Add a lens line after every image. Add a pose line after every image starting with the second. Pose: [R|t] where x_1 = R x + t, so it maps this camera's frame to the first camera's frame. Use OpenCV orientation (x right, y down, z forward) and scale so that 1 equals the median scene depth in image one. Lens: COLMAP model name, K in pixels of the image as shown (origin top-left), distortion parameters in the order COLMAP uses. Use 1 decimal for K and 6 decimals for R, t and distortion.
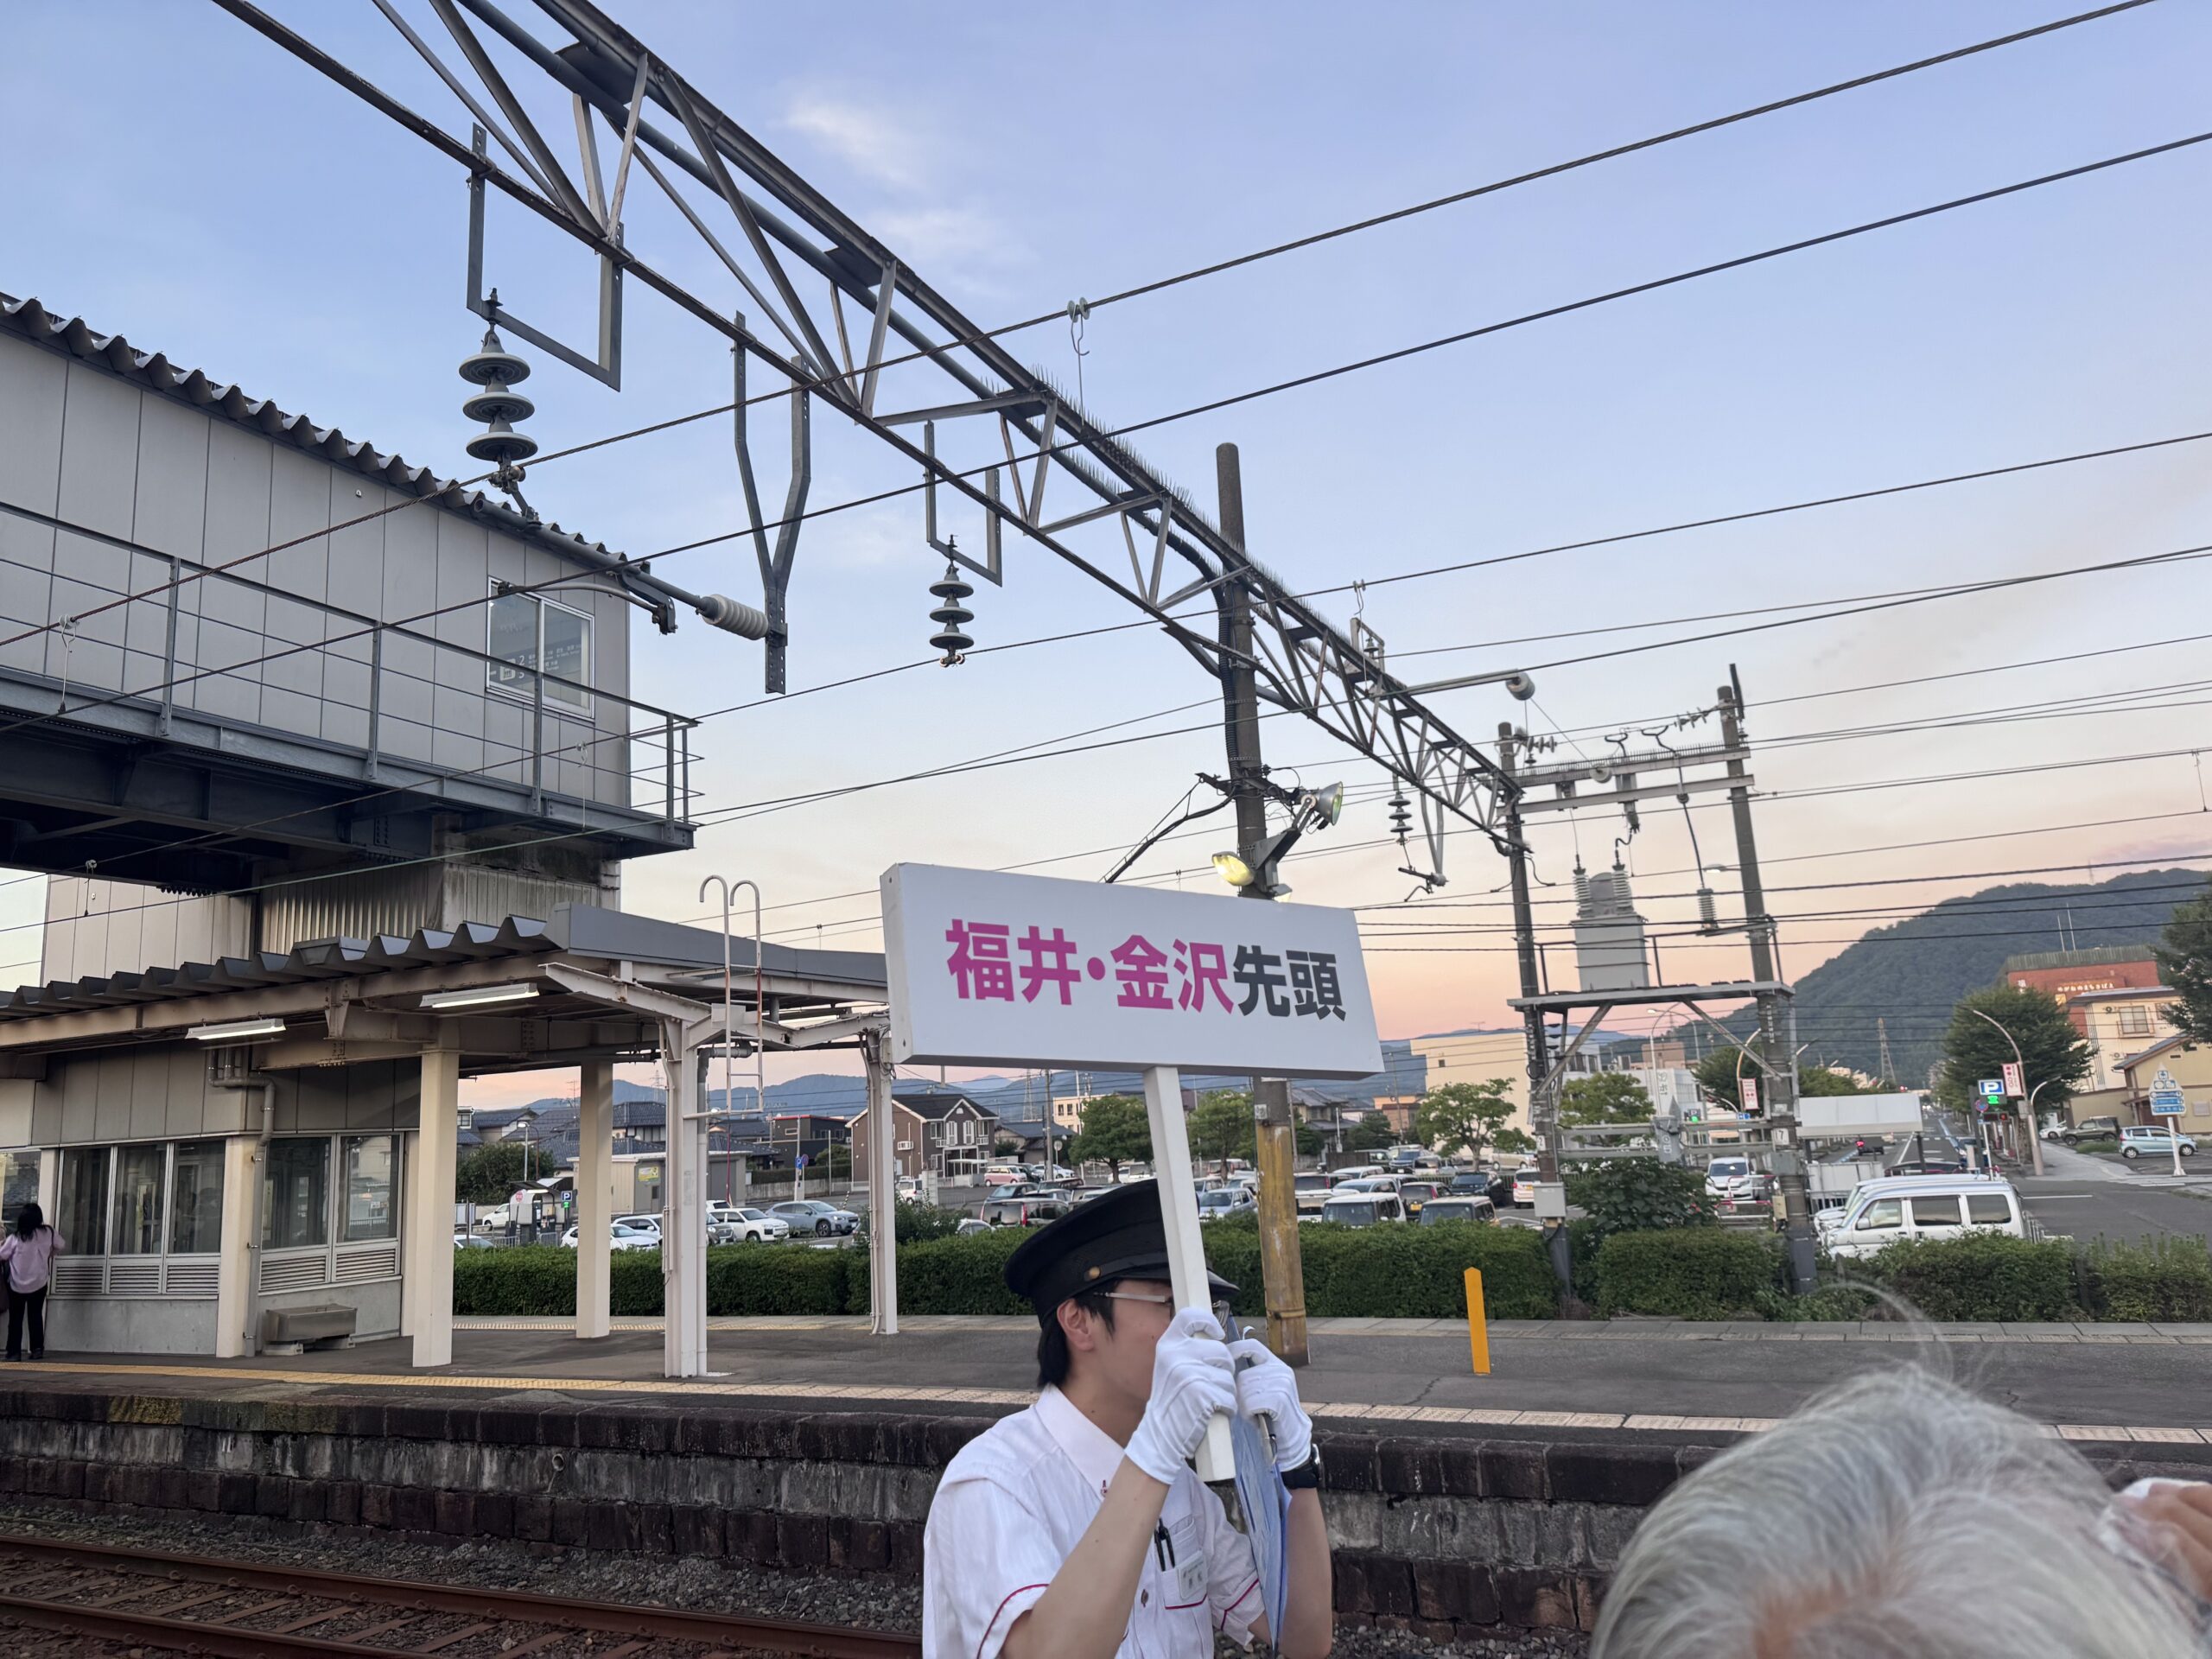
lens RADIAL K [[1556.8, 0, 1106.9], [0, 1556.8, 829.6], [0, 0, 1]] dist [0.004516, 0.000580]
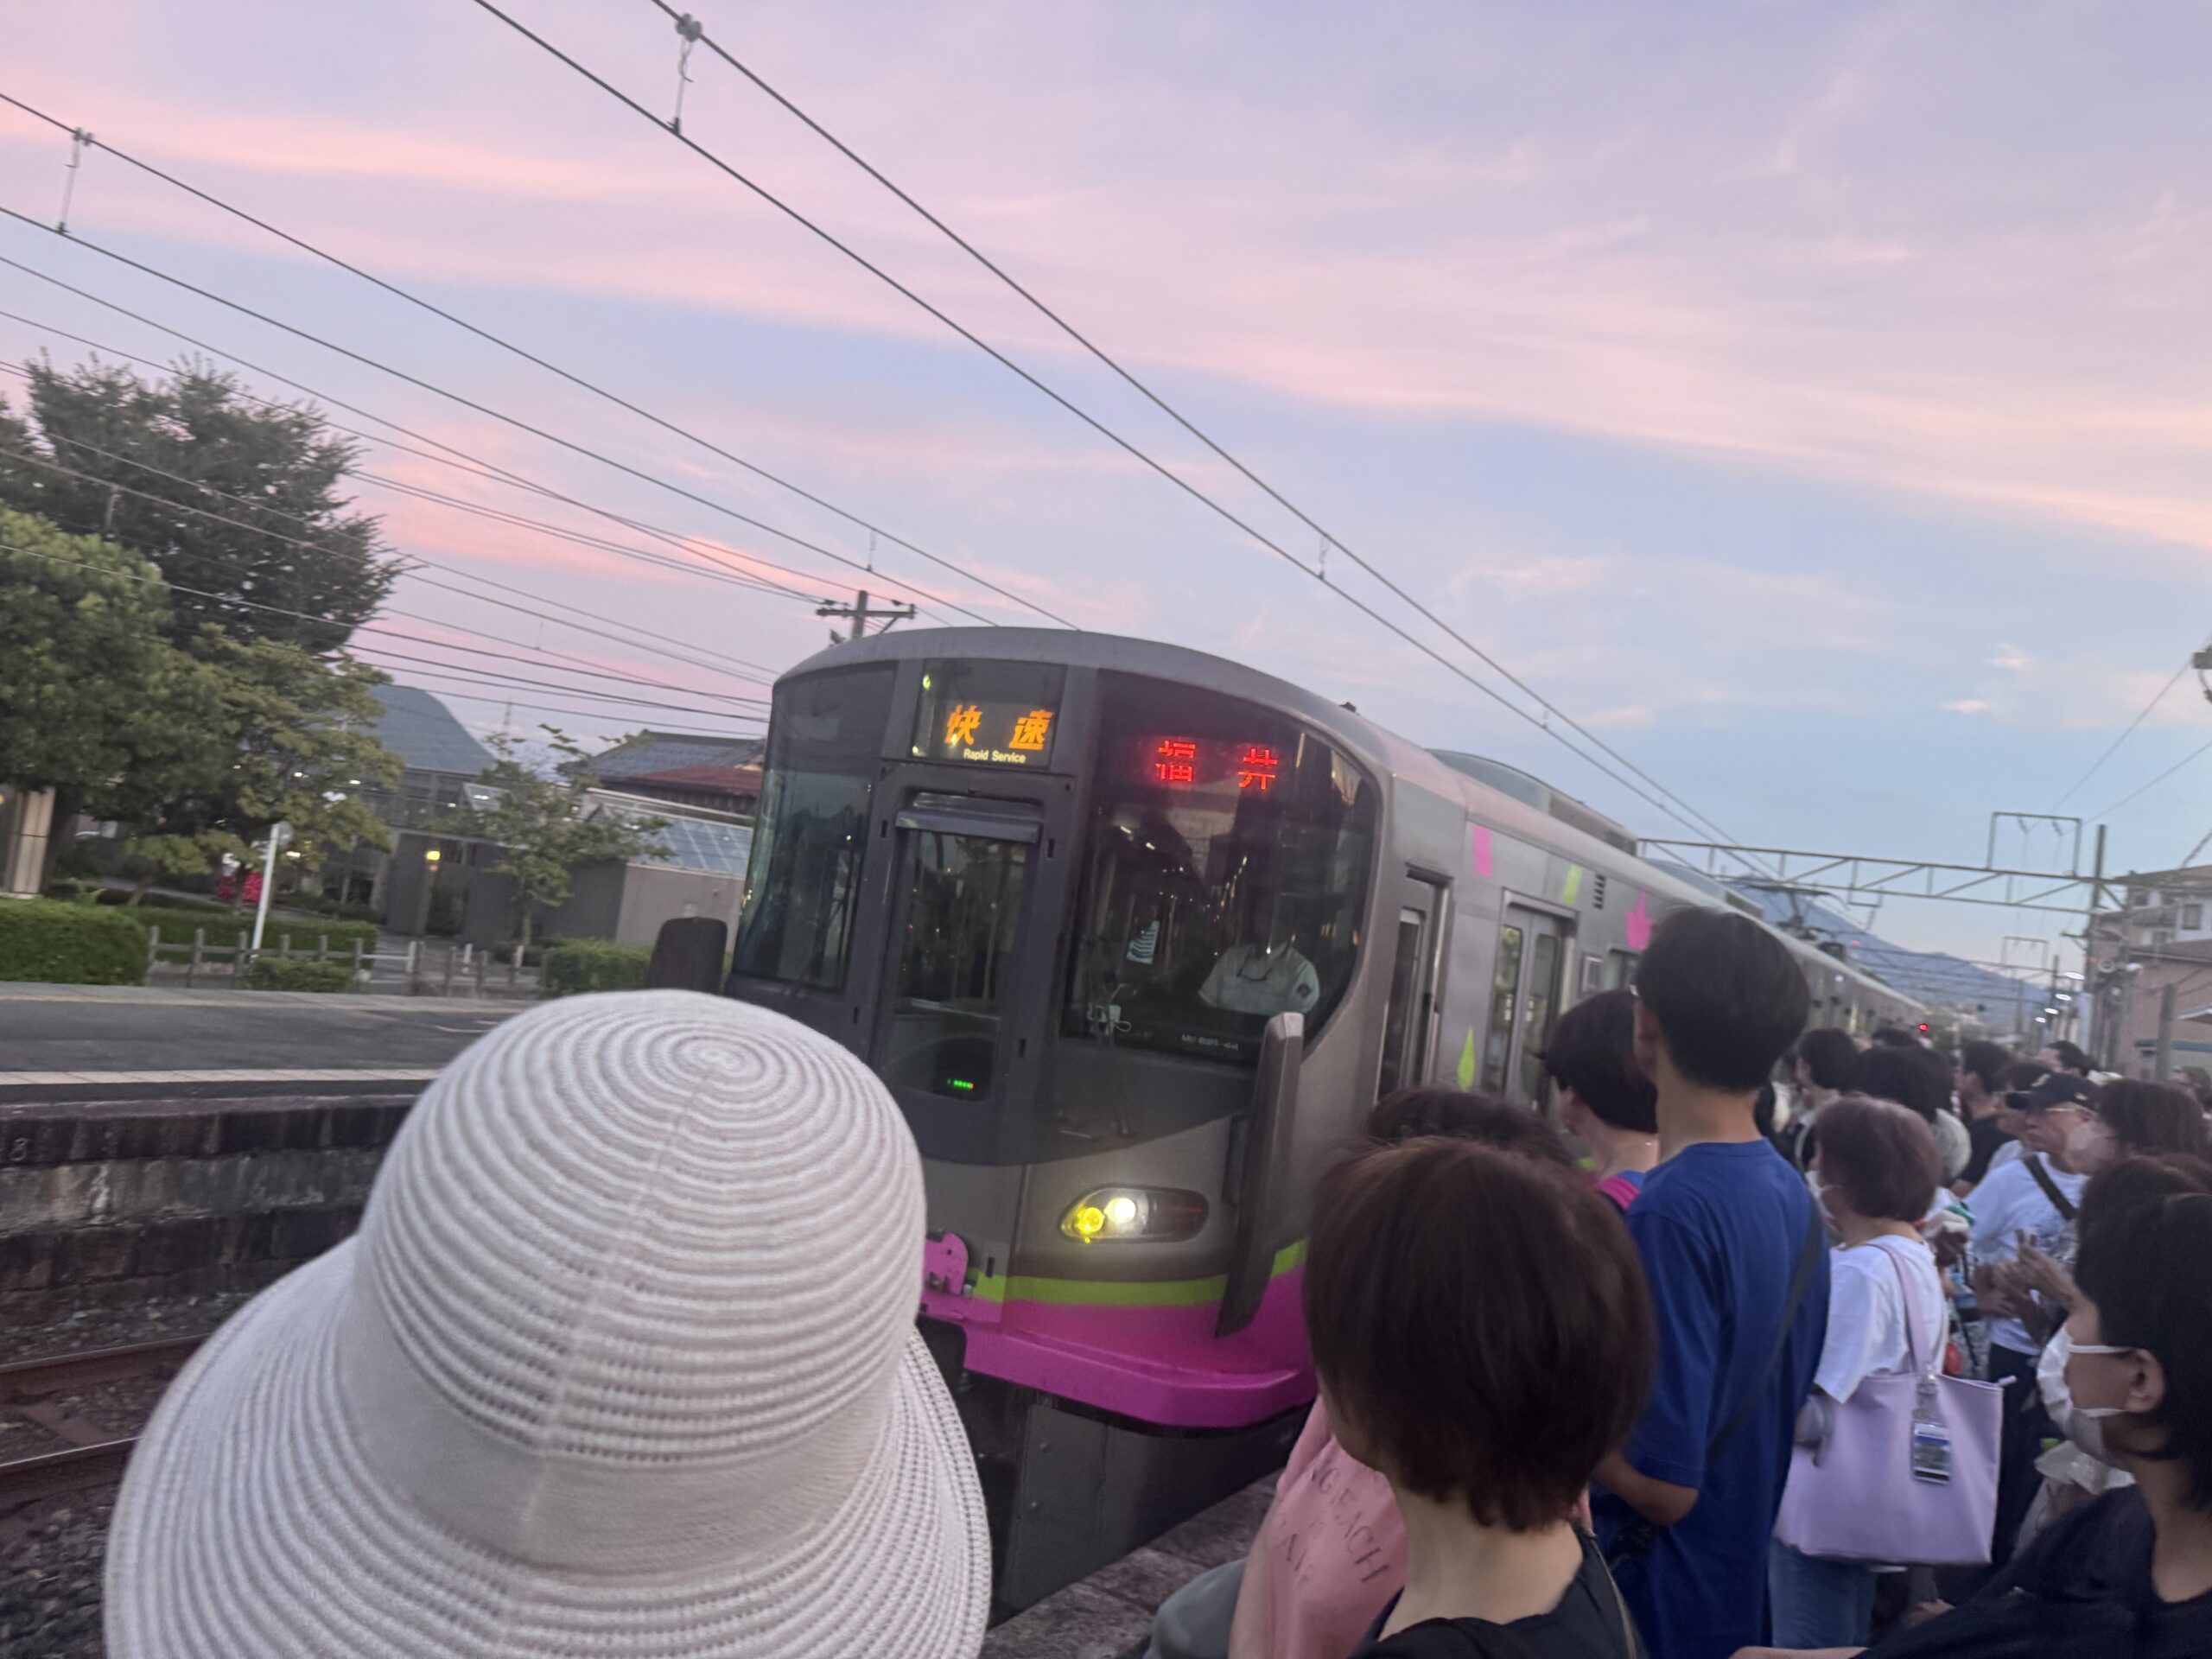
lens RADIAL K [[1556.8, 0, 1107.7], [0, 1556.8, 829.6], [0, 0, 1]] dist [0.004516, 0.000580]
pose [[0.065118, 0.130835, 0.989263, -1.006694], [-0.316265, 0.942965, -0.103894, 0.179769], [-0.946433, -0.306104, 0.102783, 0.526137]]
